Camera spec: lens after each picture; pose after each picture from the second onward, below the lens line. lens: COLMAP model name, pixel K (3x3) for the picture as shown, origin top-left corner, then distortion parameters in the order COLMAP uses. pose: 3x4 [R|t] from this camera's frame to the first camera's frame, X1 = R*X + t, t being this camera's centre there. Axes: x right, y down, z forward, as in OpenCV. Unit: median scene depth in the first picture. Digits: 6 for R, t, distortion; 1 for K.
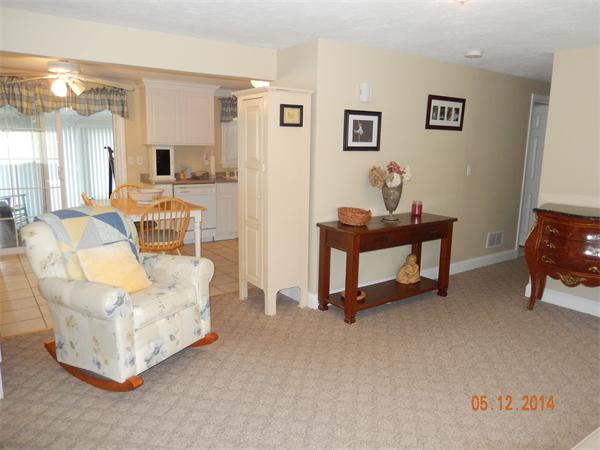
lens RADIAL K [[441.9, 0, 300.0], [0, 441.9, 225.0], [0, 0, 1]] dist [-0.027558, 0.000629]
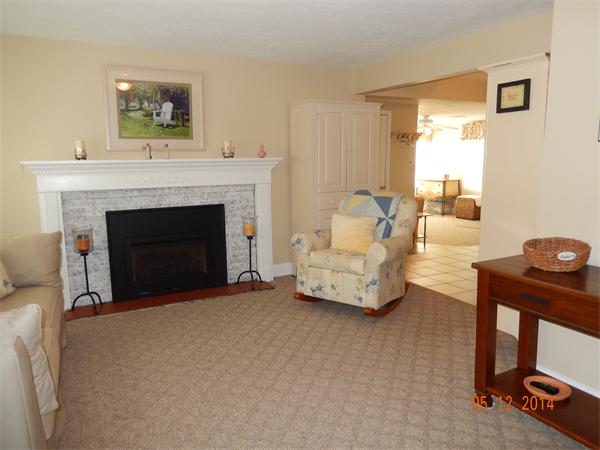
lens RADIAL K [[441.9, 0, 300.0], [0, 441.9, 225.0], [0, 0, 1]] dist [-0.027558, 0.000629]
pose [[-0.153048, 0.154772, -0.976024, 0.778736], [-0.153415, 0.971964, 0.178185, -0.118639], [0.976238, 0.177007, -0.125012, 0.794551]]
